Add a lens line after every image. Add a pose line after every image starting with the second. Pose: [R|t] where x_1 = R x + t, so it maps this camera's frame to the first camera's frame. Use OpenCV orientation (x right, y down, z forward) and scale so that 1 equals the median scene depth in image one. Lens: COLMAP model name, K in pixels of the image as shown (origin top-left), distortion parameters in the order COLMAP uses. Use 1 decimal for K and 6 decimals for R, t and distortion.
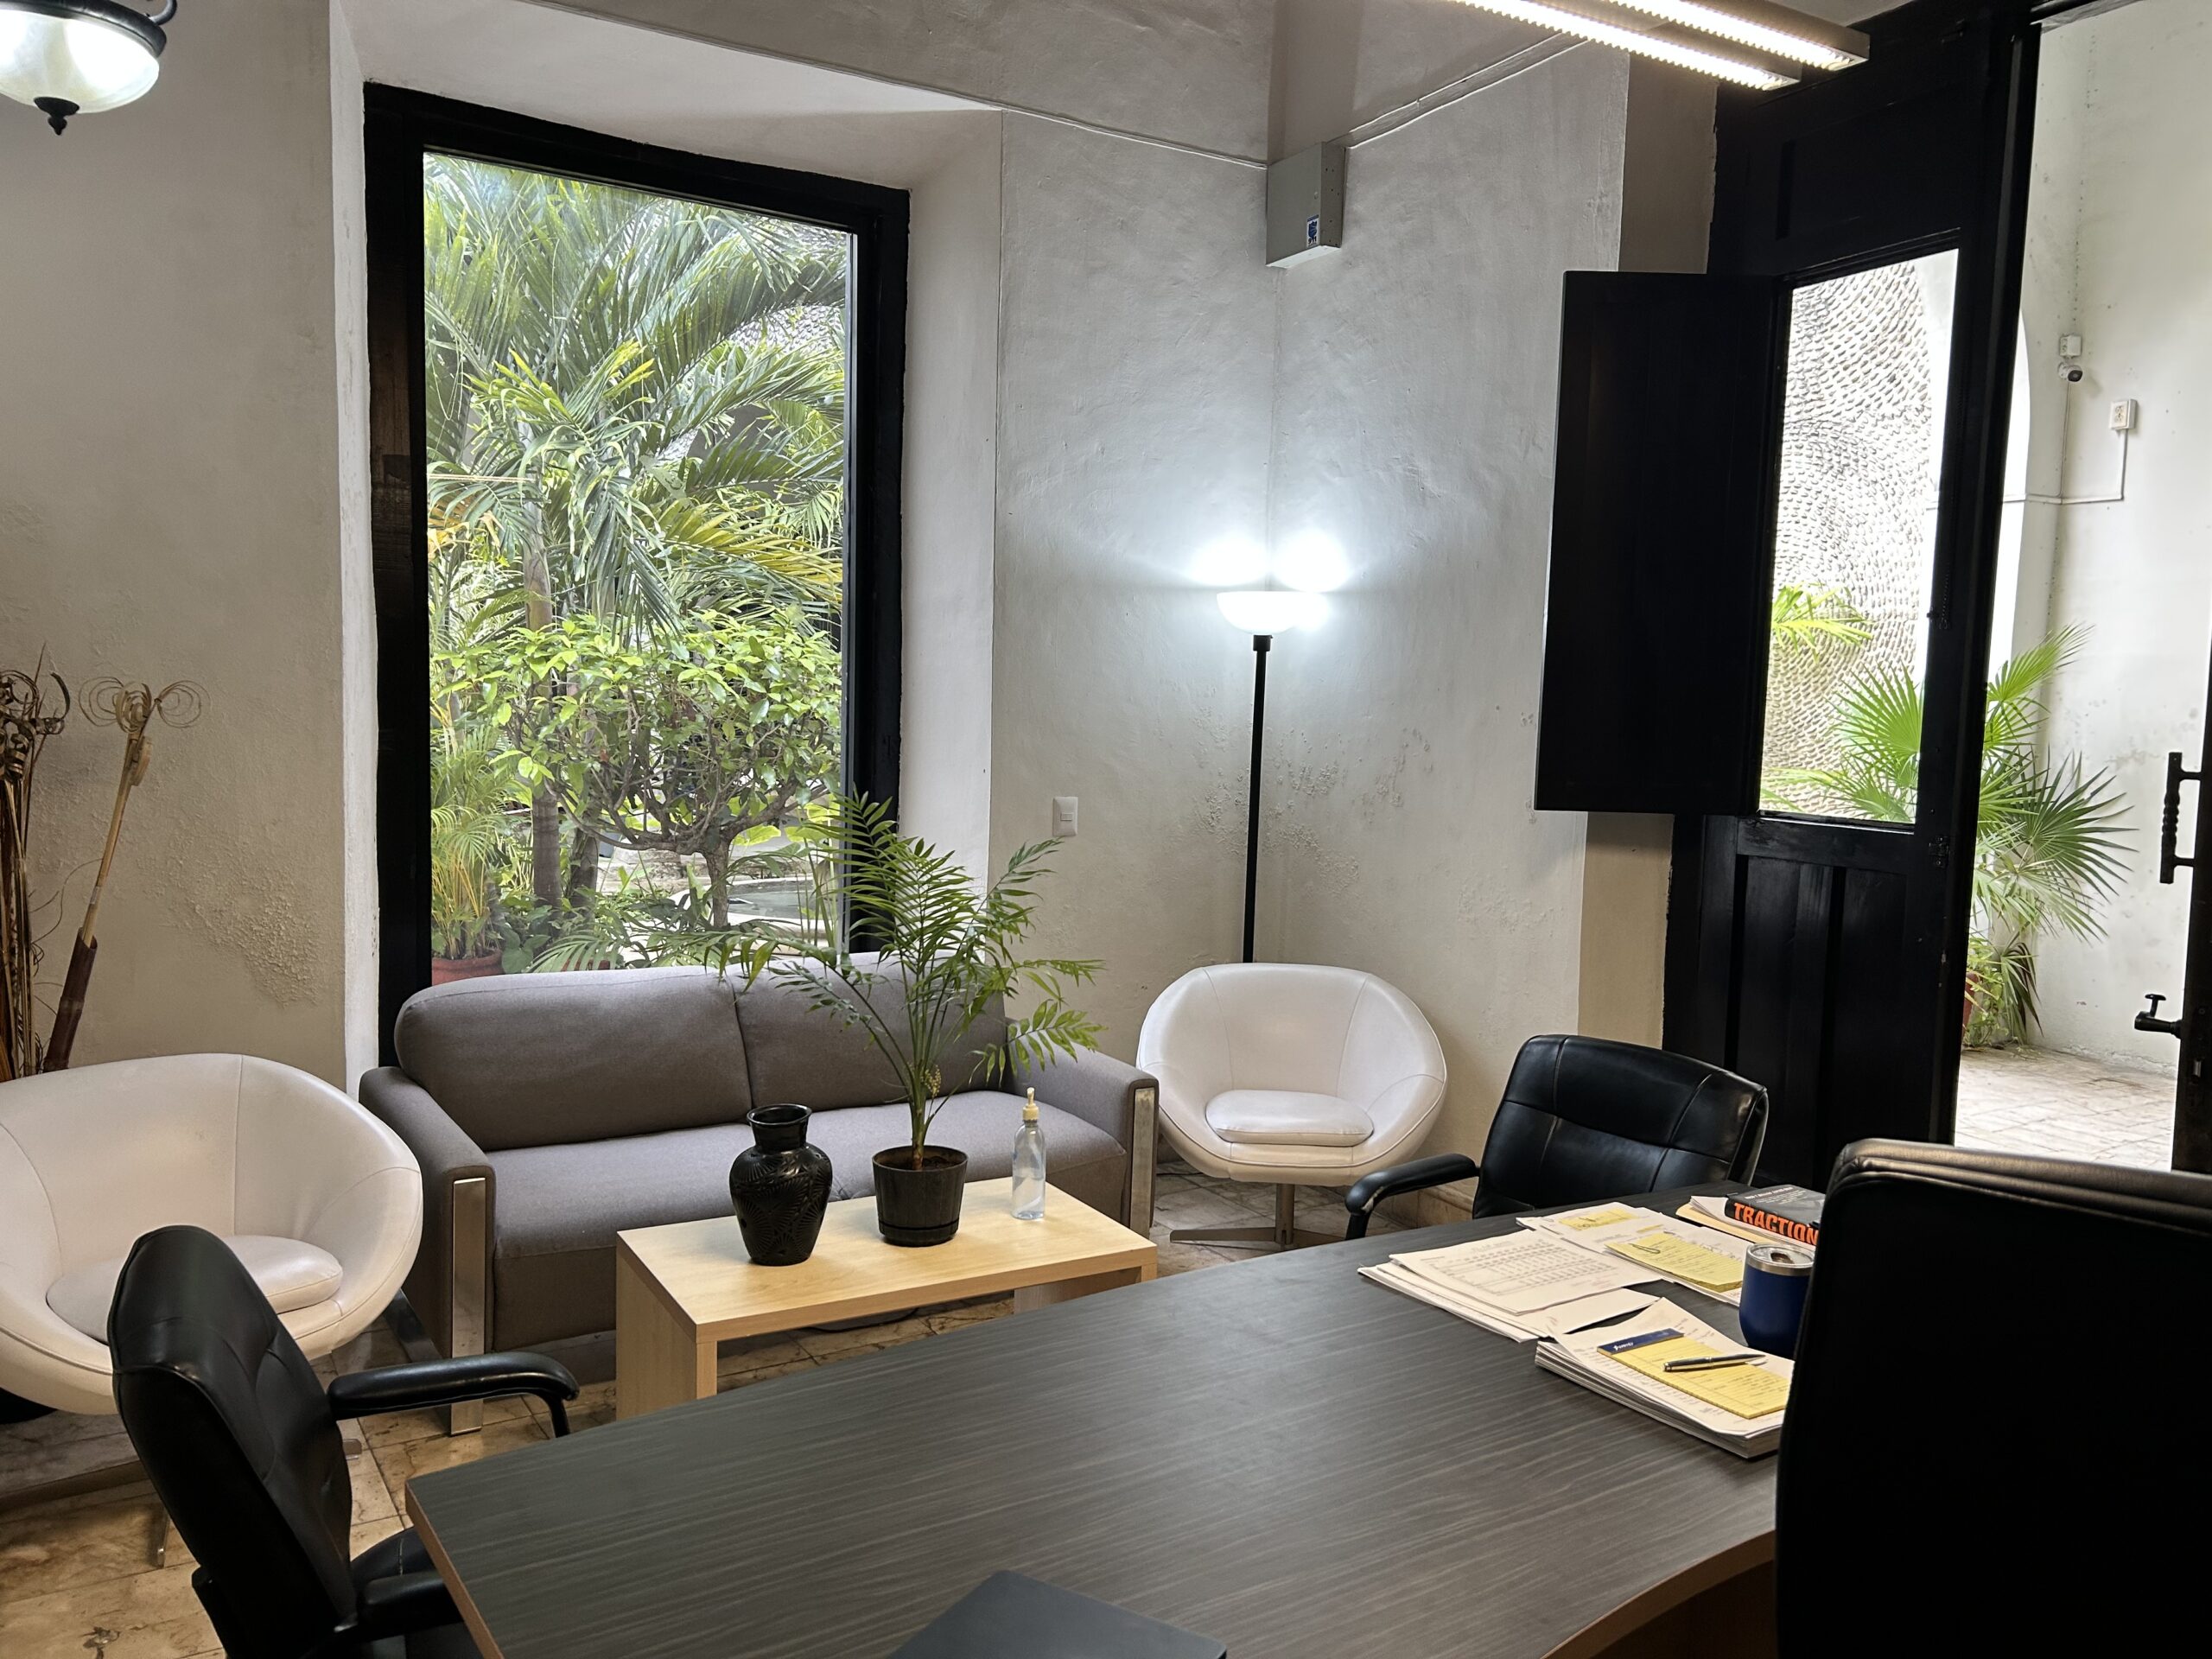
lens RADIAL K [[1663.8, 0, 1112.1], [0, 1663.8, 828.2], [0, 0, 1]] dist [0.009963, -0.005407]
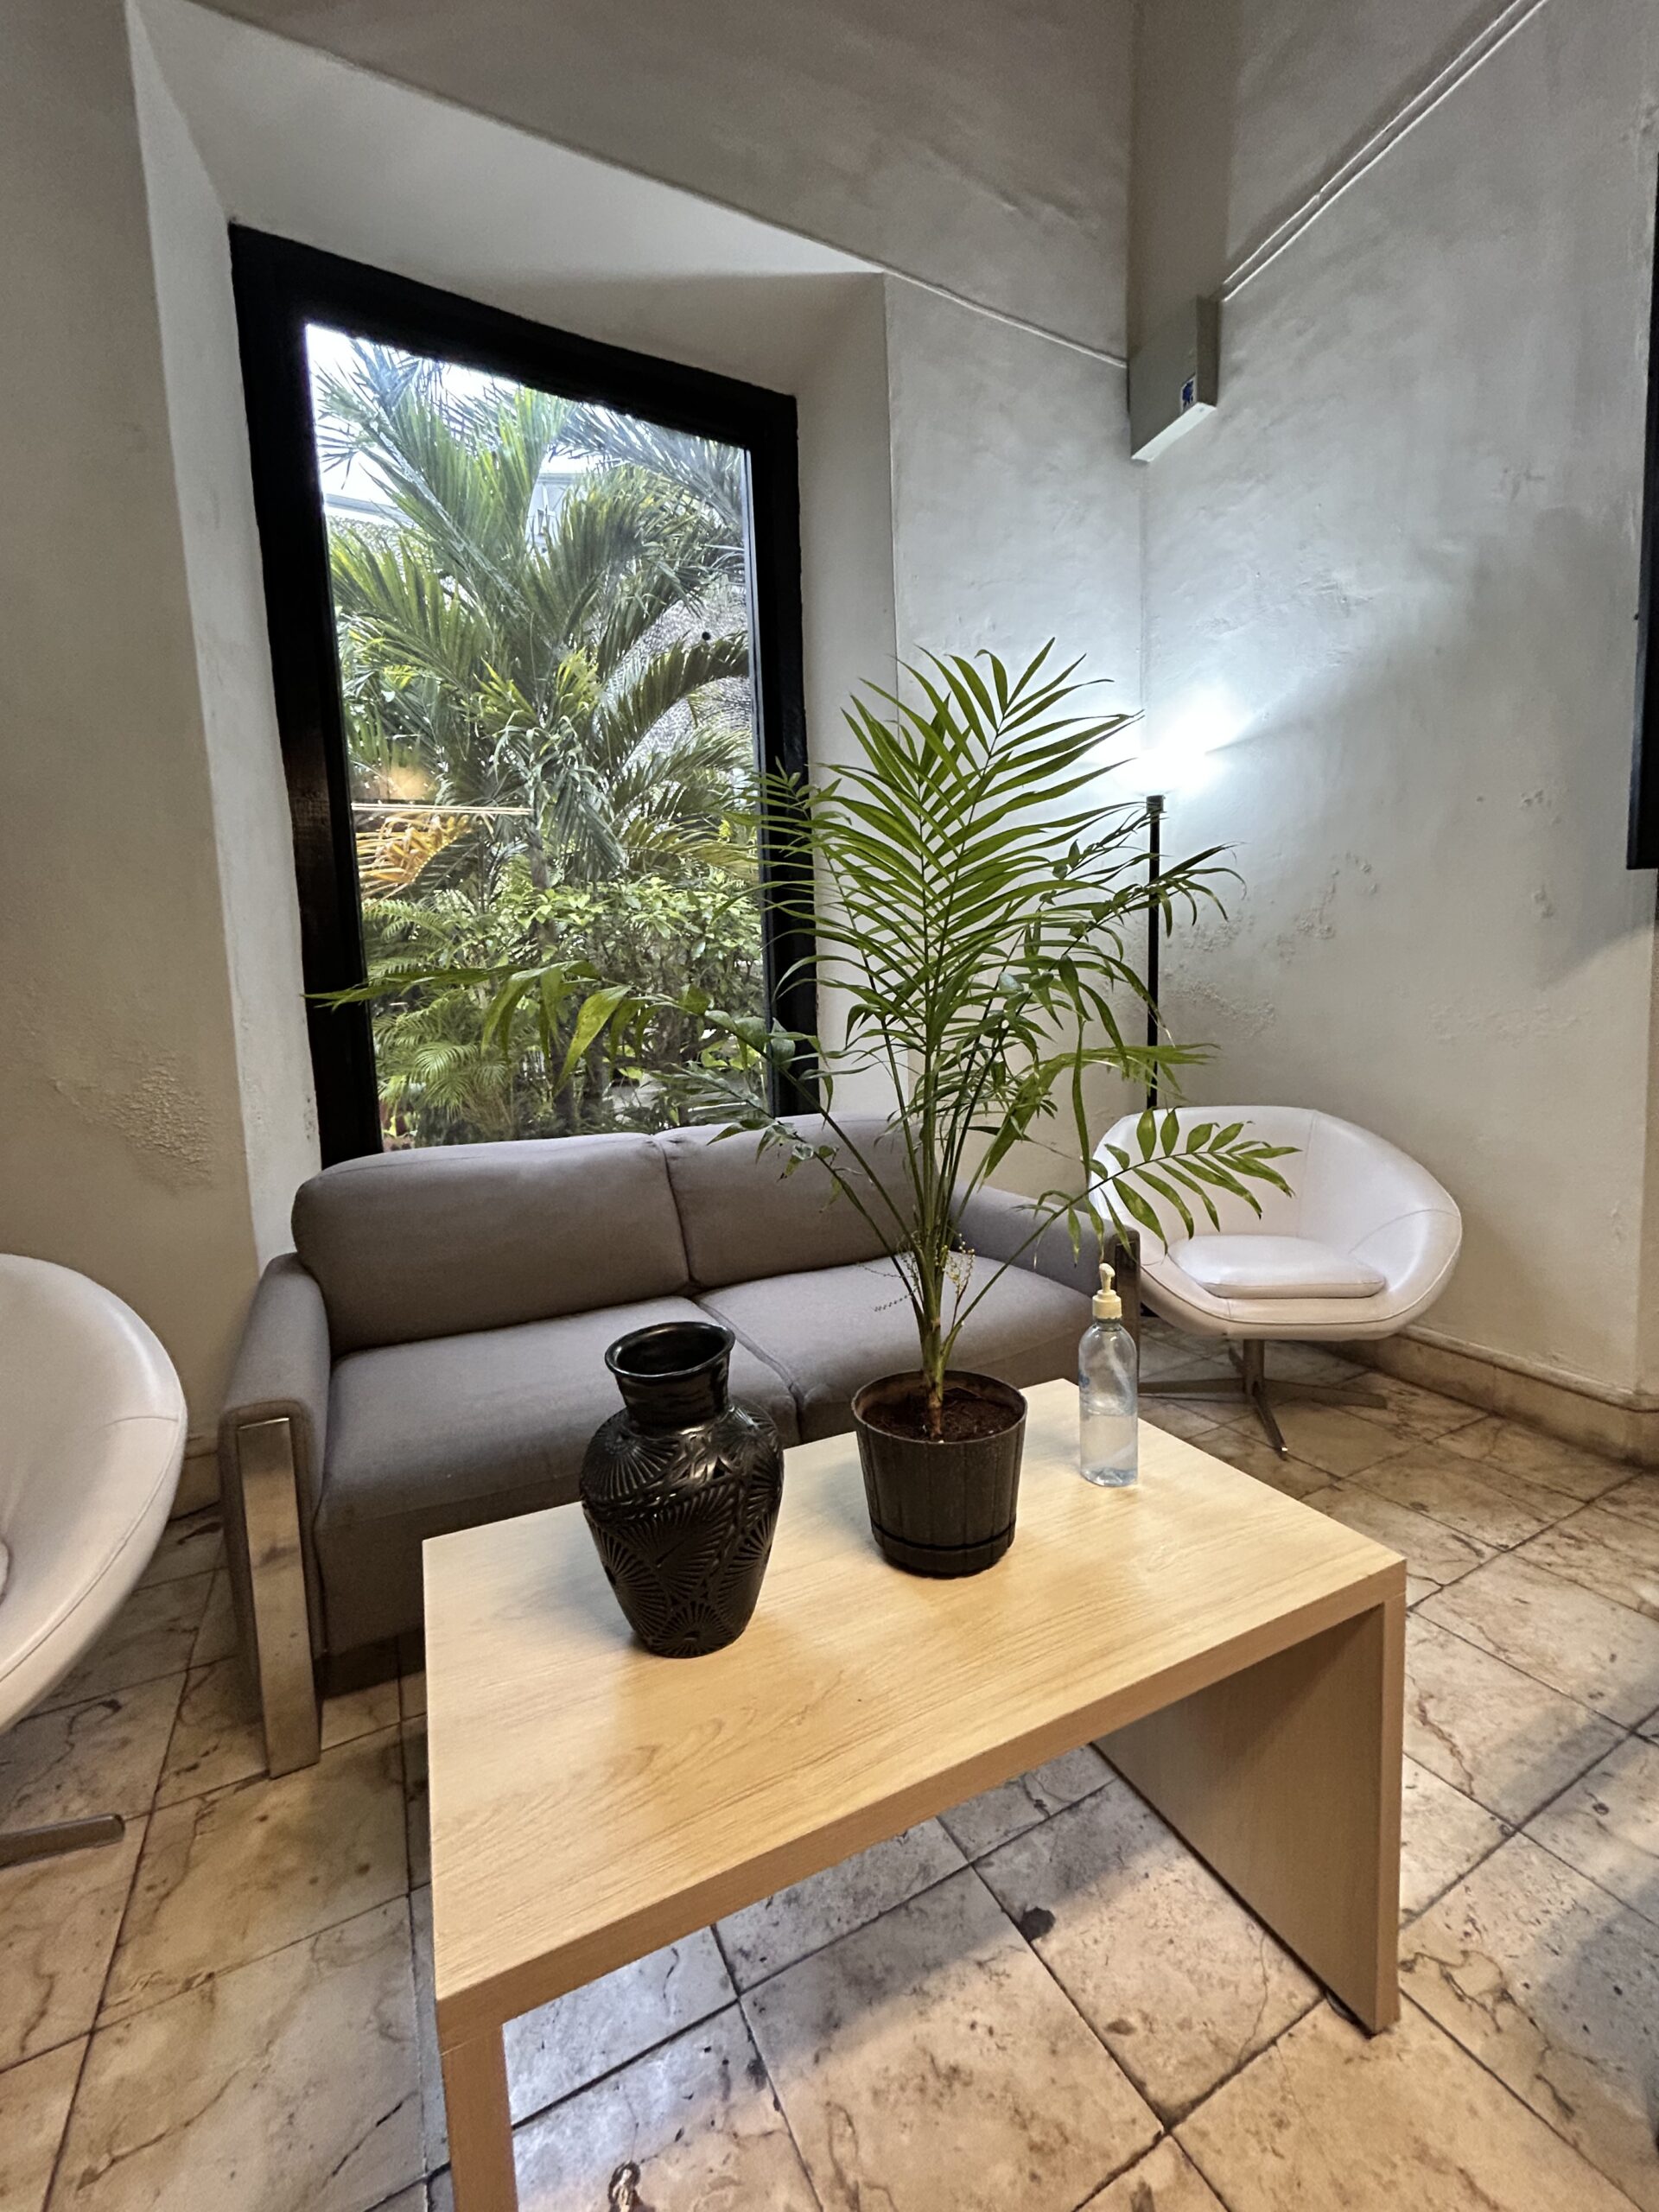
lens RADIAL K [[885.8, 0, 821.1], [0, 885.8, 1098.6], [0, 0, 1]] dist [-0.001401, -0.000253]
pose [[0.992956, -0.057865, -0.103394, -0.076777], [0.058840, 0.998247, 0.006406, 0.061261], [0.102842, -0.012445, 0.994620, 0.461414]]
